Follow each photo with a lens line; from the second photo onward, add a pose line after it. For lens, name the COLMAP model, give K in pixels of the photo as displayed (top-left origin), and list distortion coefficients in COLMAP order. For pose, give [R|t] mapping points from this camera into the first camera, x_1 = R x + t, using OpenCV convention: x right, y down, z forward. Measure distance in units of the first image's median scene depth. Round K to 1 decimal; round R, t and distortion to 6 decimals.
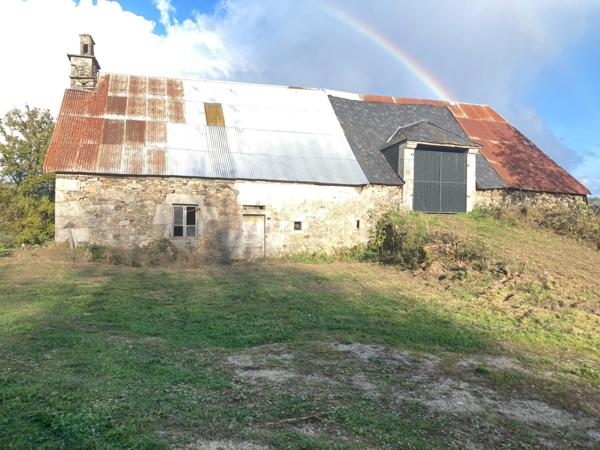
lens RADIAL K [[489.7, 0, 298.2], [0, 489.7, 216.2], [0, 0, 1]] dist [0.012464, -0.000724]
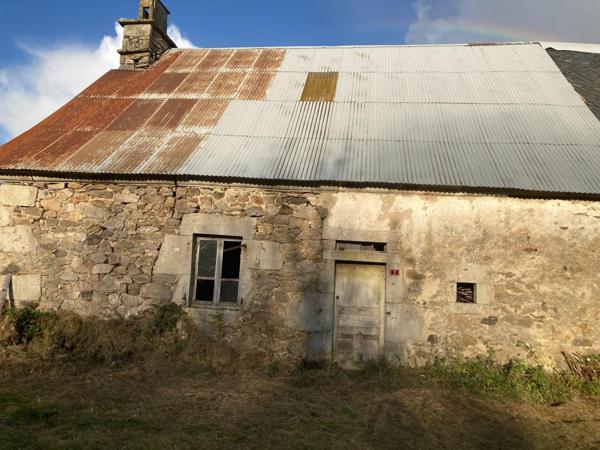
lens RADIAL K [[489.7, 0, 298.2], [0, 489.7, 216.2], [0, 0, 1]] dist [0.012464, -0.000724]
pose [[0.914163, -0.007088, -0.405285, 0.040806], [-0.040989, 0.993106, -0.109823, 0.006671], [0.403270, 0.117008, 0.907570, 0.579073]]
